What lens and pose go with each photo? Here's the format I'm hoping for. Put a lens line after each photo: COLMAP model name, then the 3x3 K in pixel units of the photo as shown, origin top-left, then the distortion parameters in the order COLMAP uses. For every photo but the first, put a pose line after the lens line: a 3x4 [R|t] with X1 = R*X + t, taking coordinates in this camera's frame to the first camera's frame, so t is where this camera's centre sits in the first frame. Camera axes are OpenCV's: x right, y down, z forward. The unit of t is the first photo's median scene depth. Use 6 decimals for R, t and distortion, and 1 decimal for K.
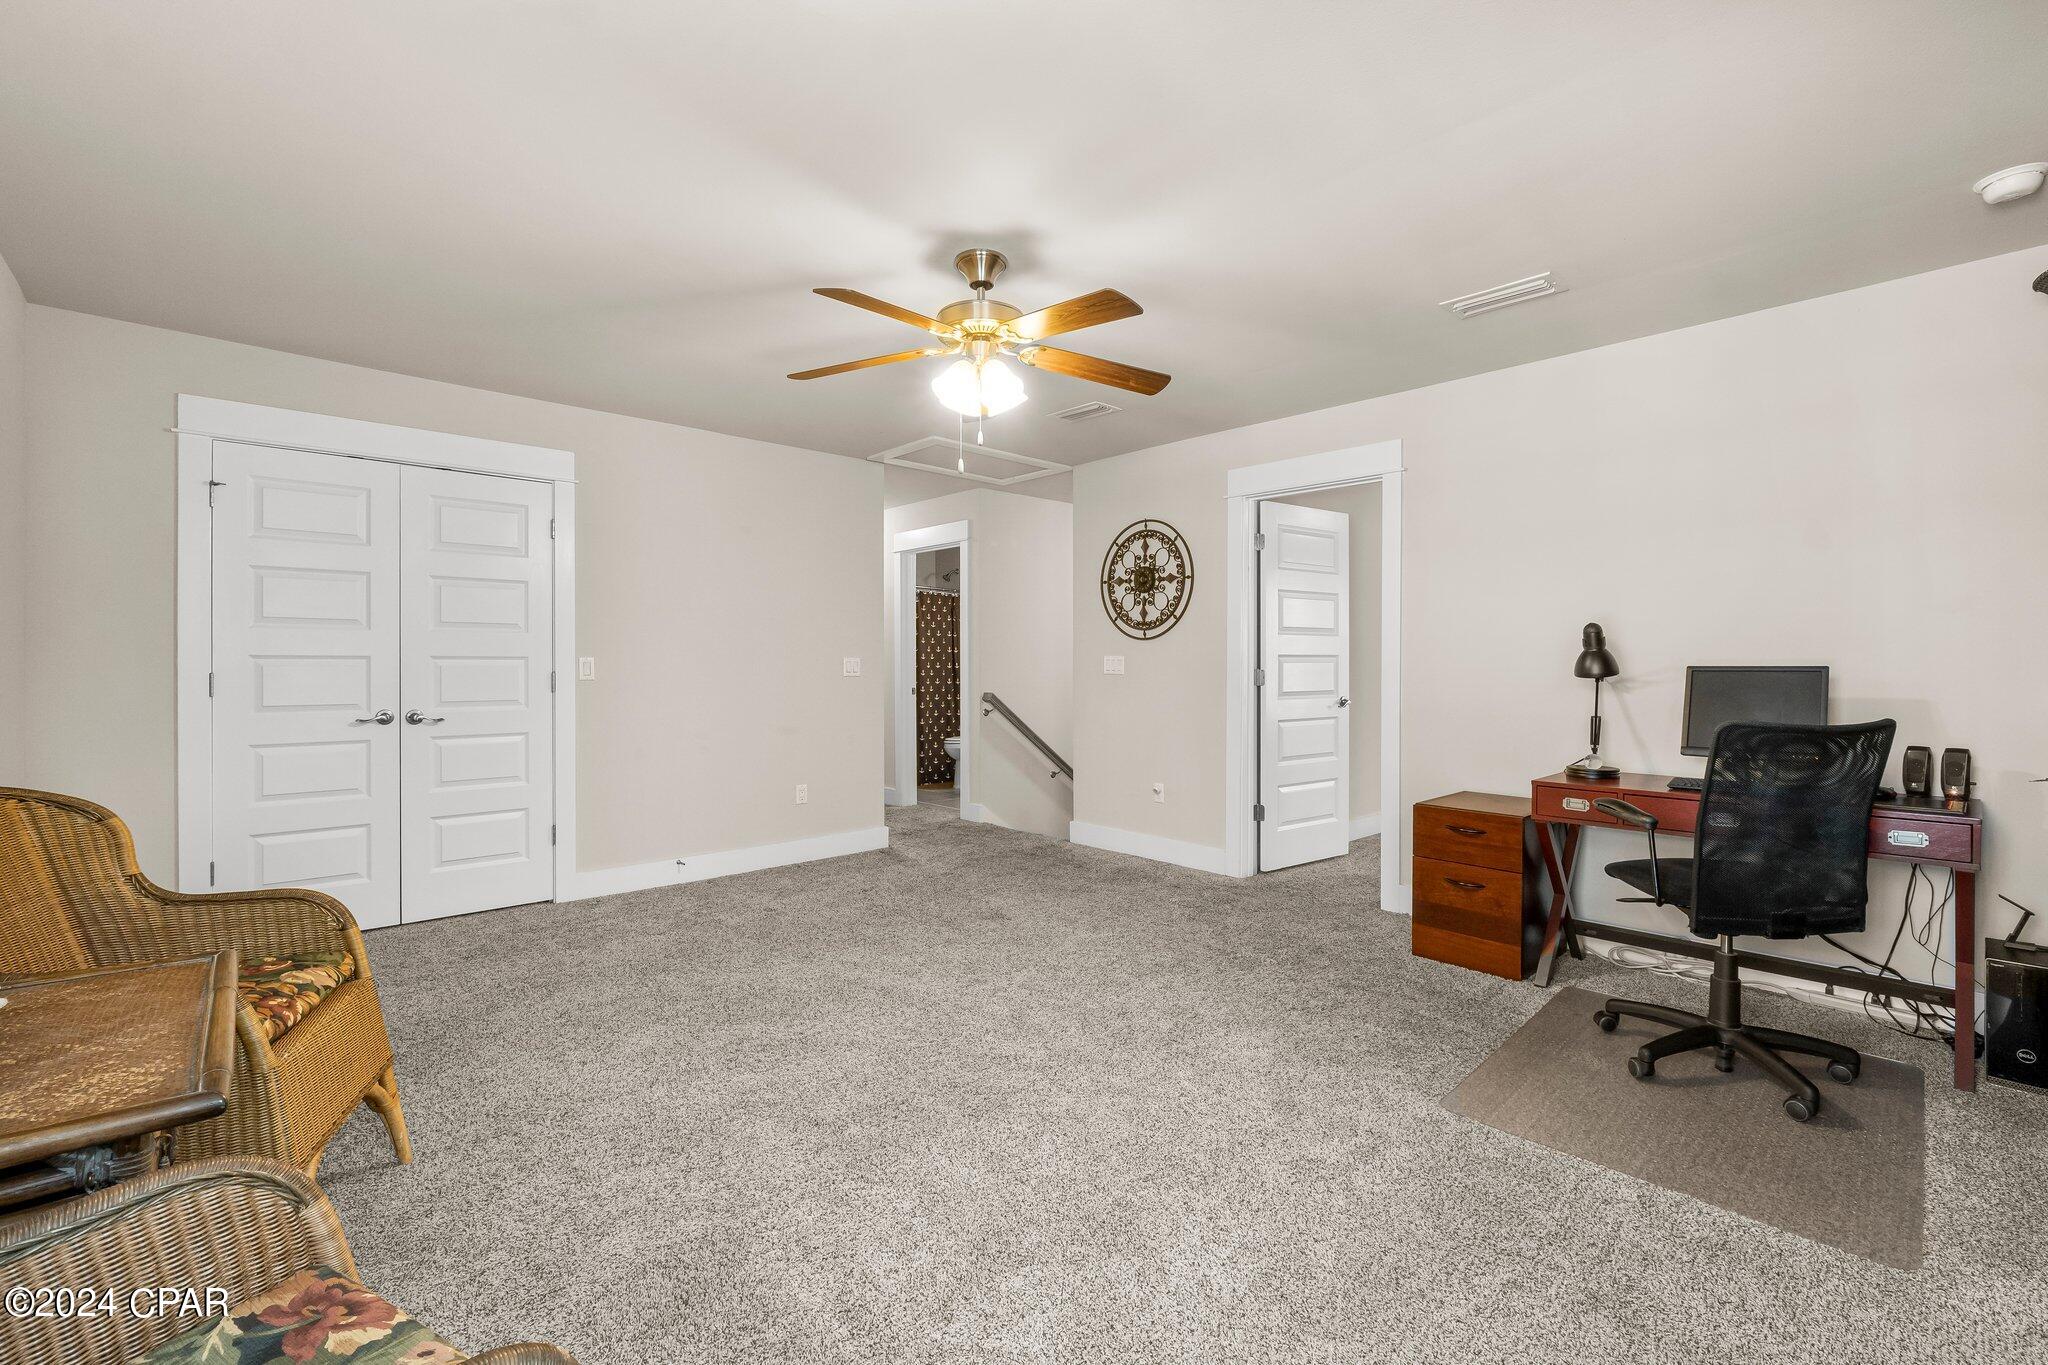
lens RADIAL K [[888.4, 0, 1029.3], [0, 888.4, 671.8], [0, 0, 1]] dist [-0.002175, -0.000449]
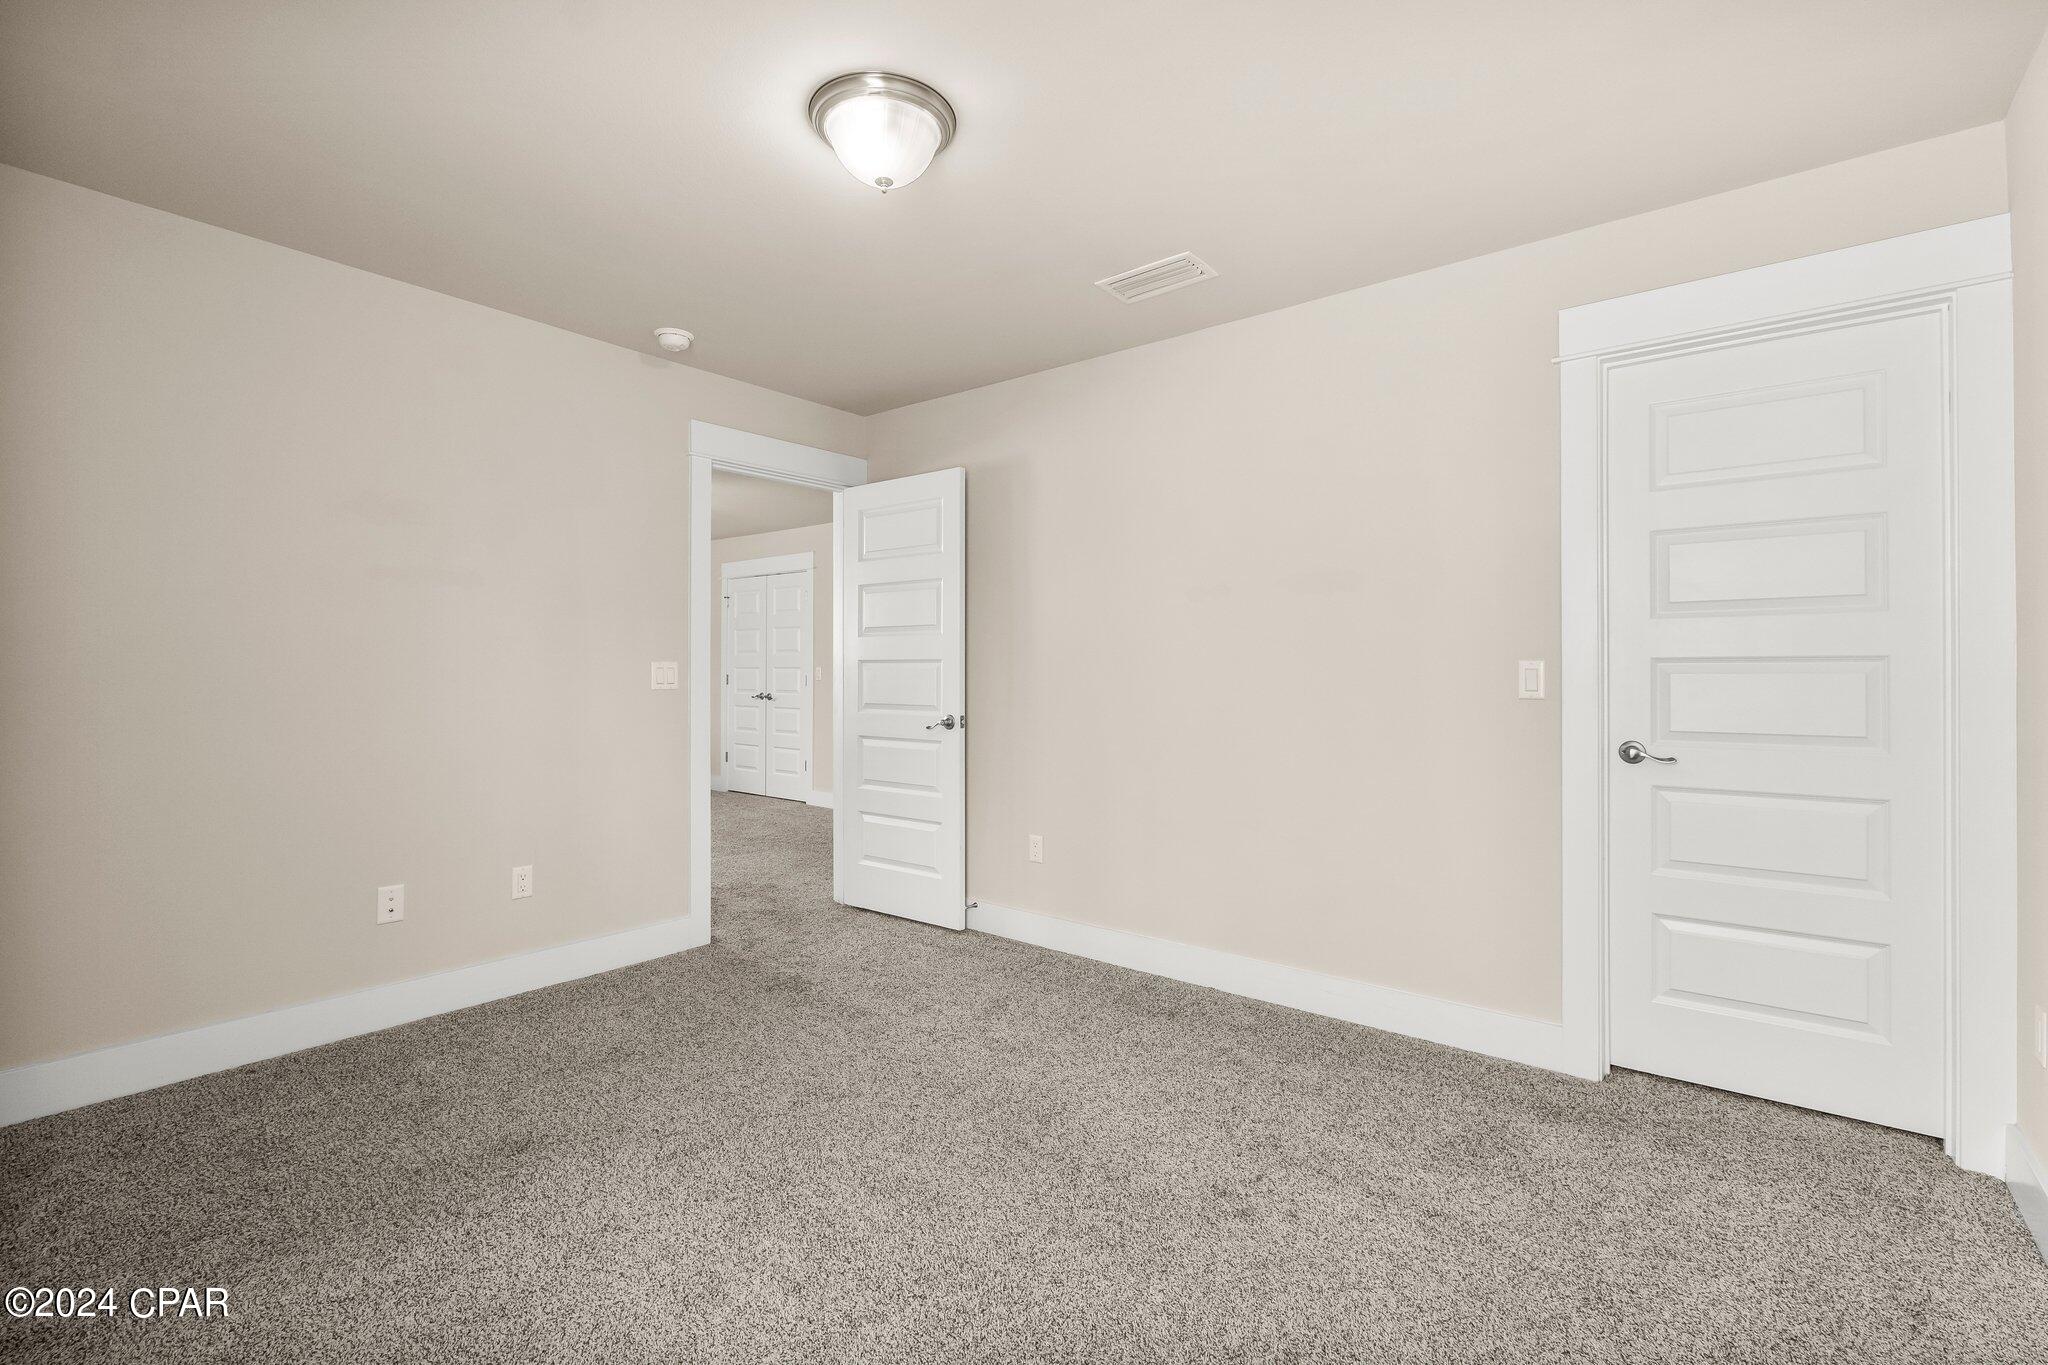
lens RADIAL K [[888.4, 0, 1029.3], [0, 888.4, 671.8], [0, 0, 1]] dist [-0.002175, -0.000449]
pose [[0.162094, -0.003701, -0.986768, 1.236176], [-0.024369, 0.999673, -0.007752, -0.003980], [0.986474, 0.025303, 0.161951, 1.084436]]
